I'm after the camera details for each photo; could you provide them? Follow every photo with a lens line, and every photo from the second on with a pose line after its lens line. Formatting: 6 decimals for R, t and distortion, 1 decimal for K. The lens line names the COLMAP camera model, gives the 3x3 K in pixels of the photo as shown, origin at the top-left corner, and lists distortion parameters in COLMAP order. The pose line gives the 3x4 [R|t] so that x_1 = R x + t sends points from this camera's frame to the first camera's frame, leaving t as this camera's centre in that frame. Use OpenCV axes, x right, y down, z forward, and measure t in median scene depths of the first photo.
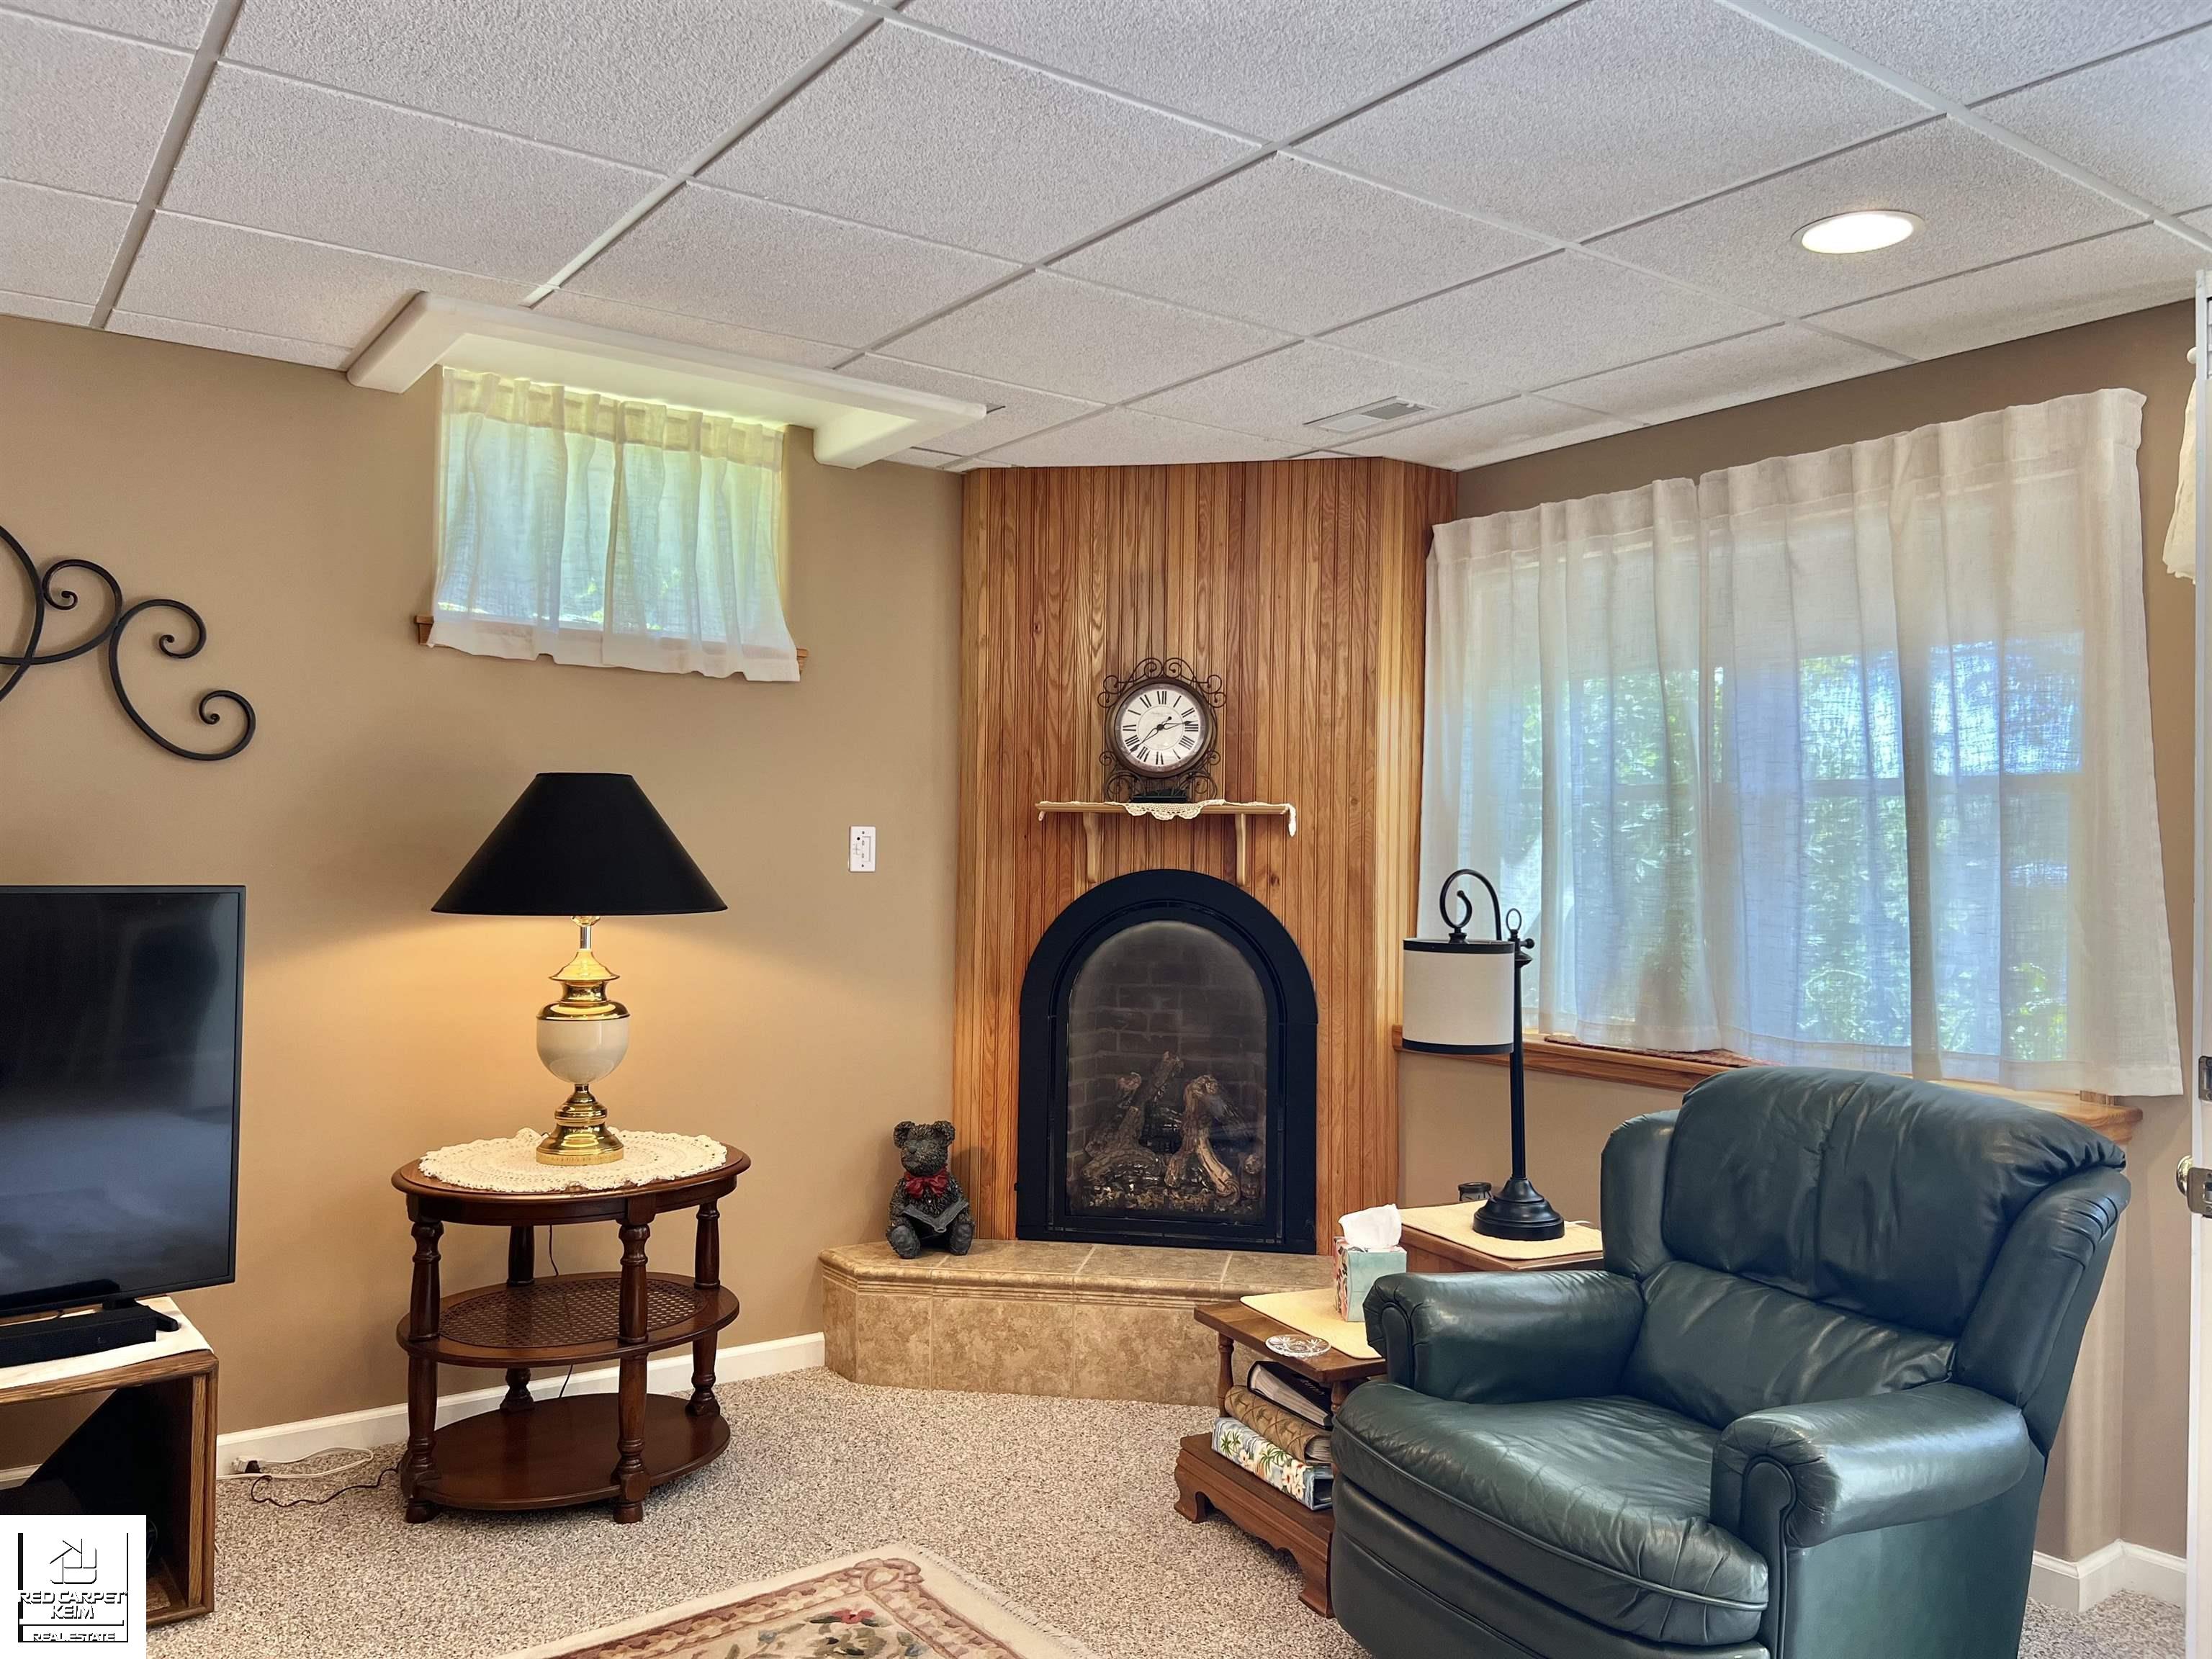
lens RADIAL K [[1666.9, 0, 1101.1], [0, 1666.9, 841.6], [0, 0, 1]] dist [0.085662, -0.125078]
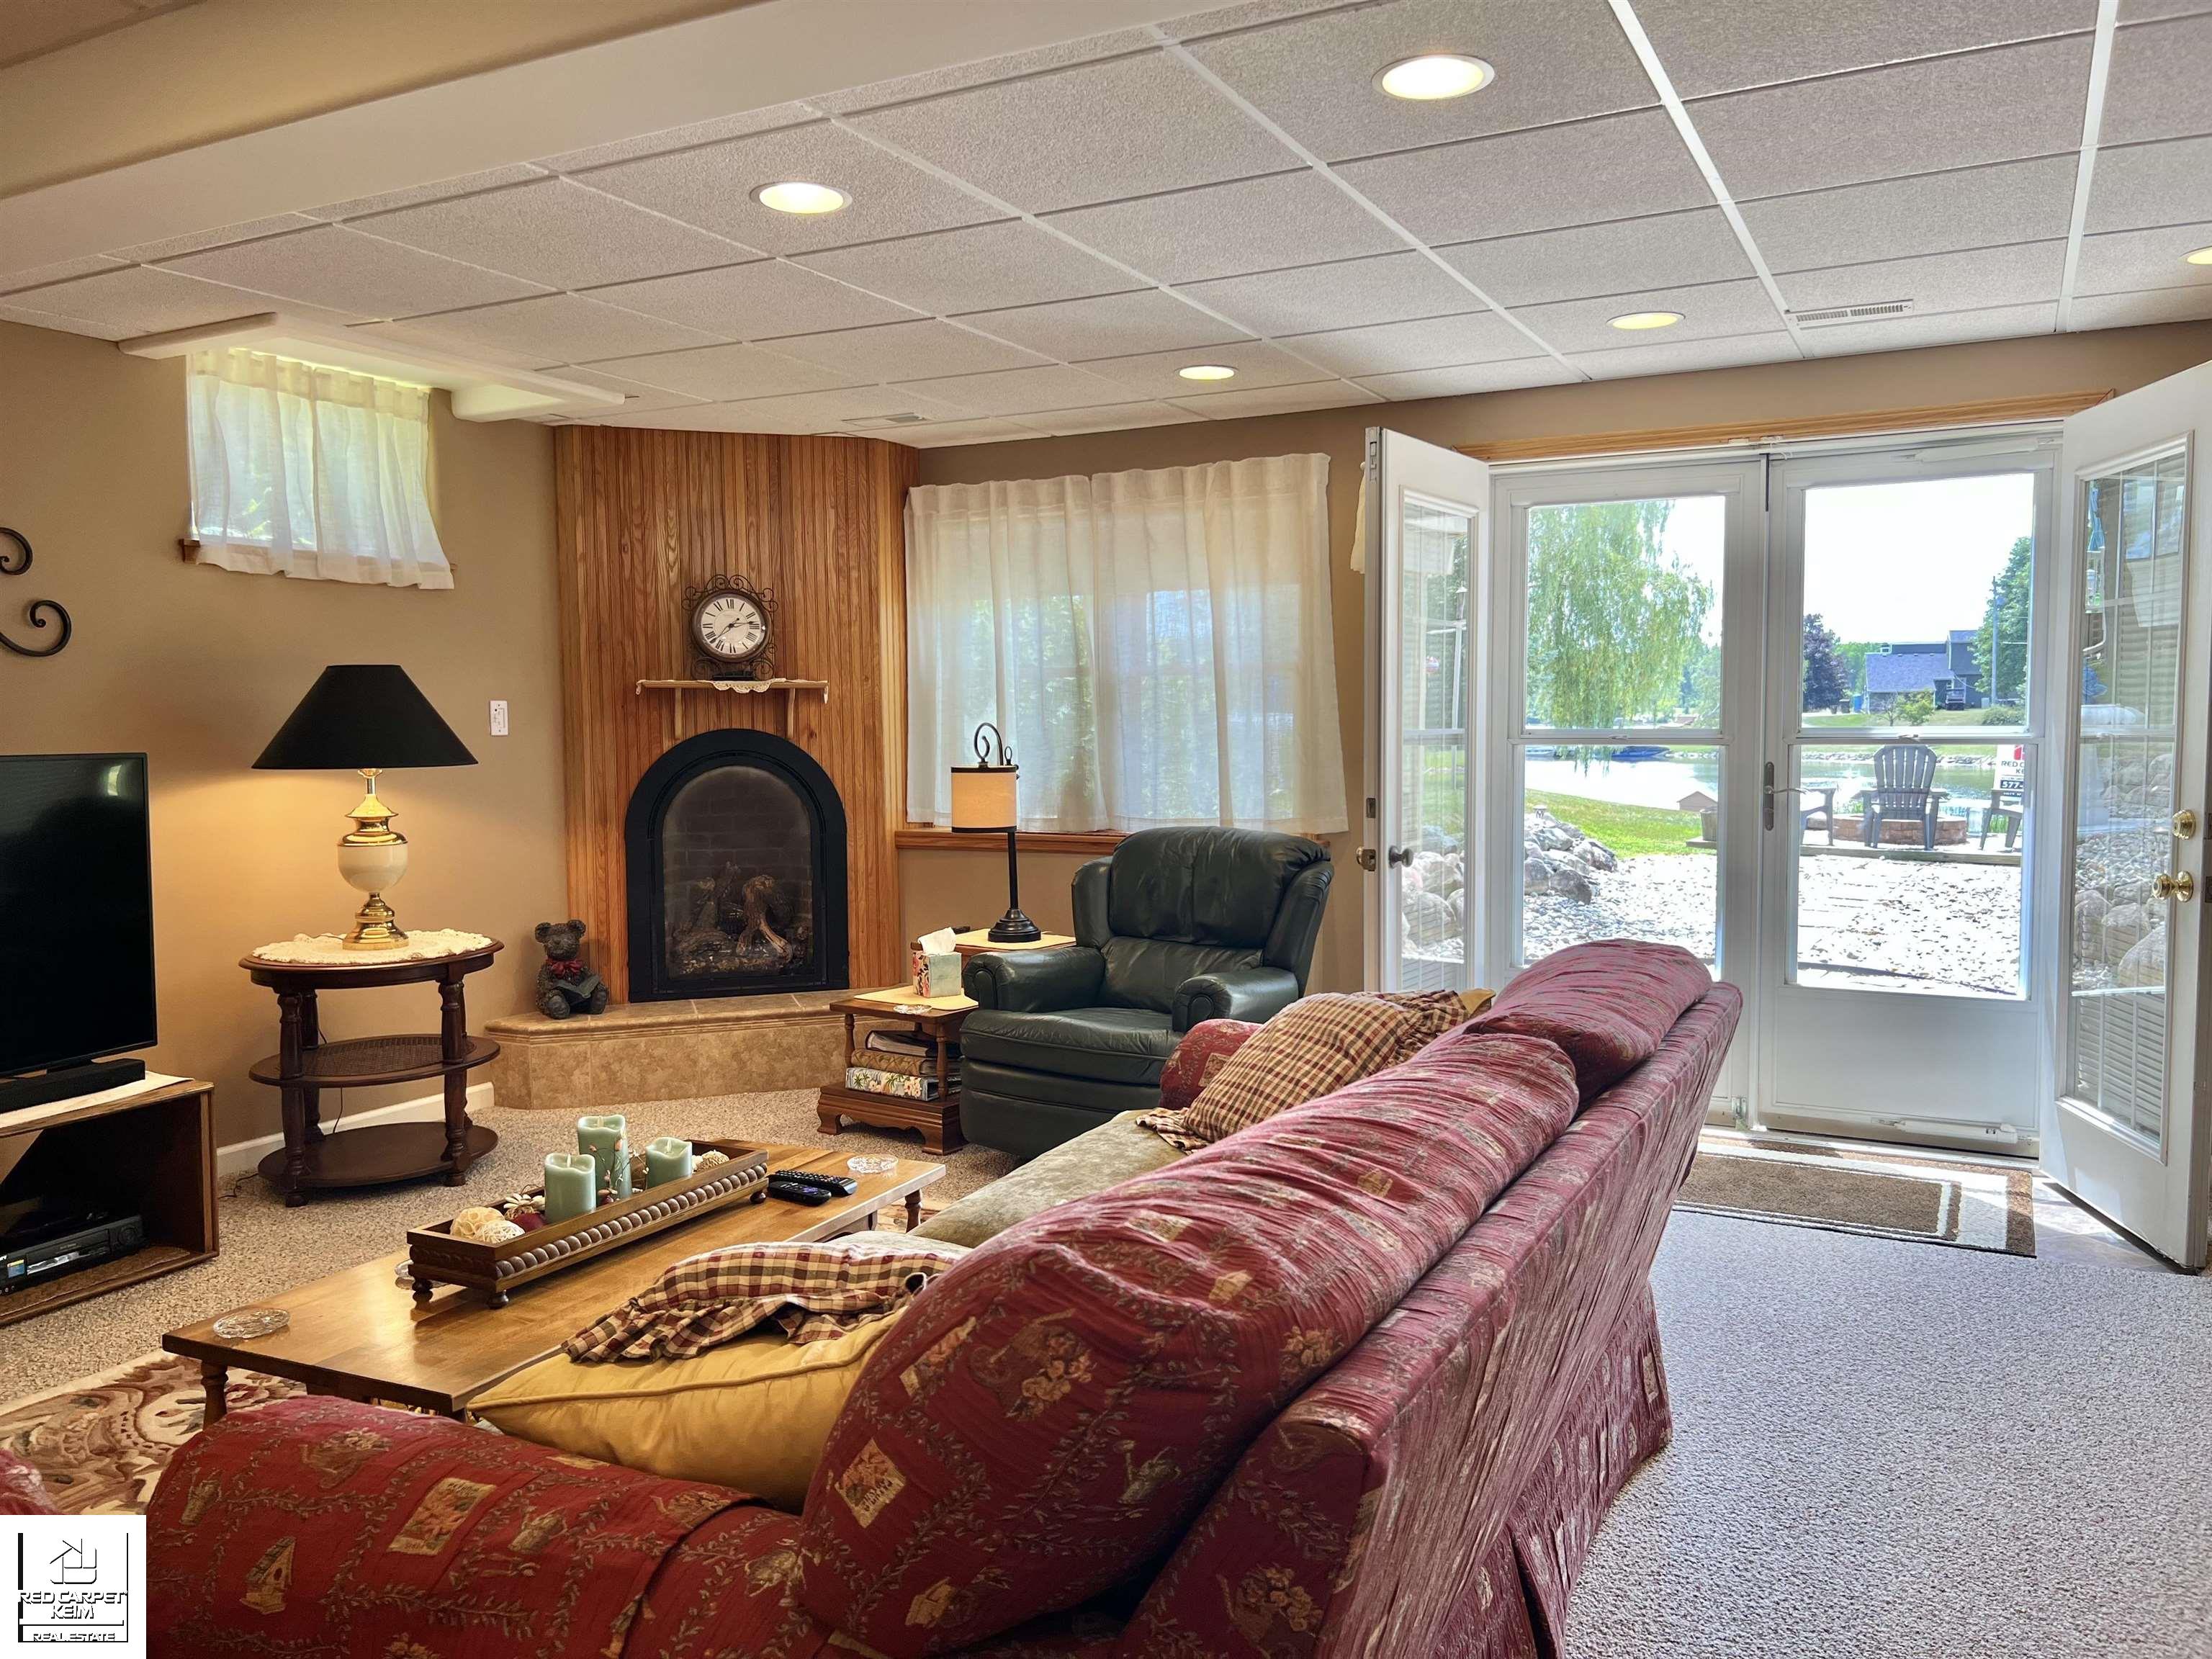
lens RADIAL K [[1642.7, 0, 1106.0], [0, 1642.7, 829.5], [0, 0, 1]] dist [0.082938, -0.121892]
pose [[0.897899, -0.050259, 0.437322, -0.311459], [0.017313, 0.996724, 0.079000, -0.003004], [-0.439860, -0.063362, 0.895828, -0.404065]]
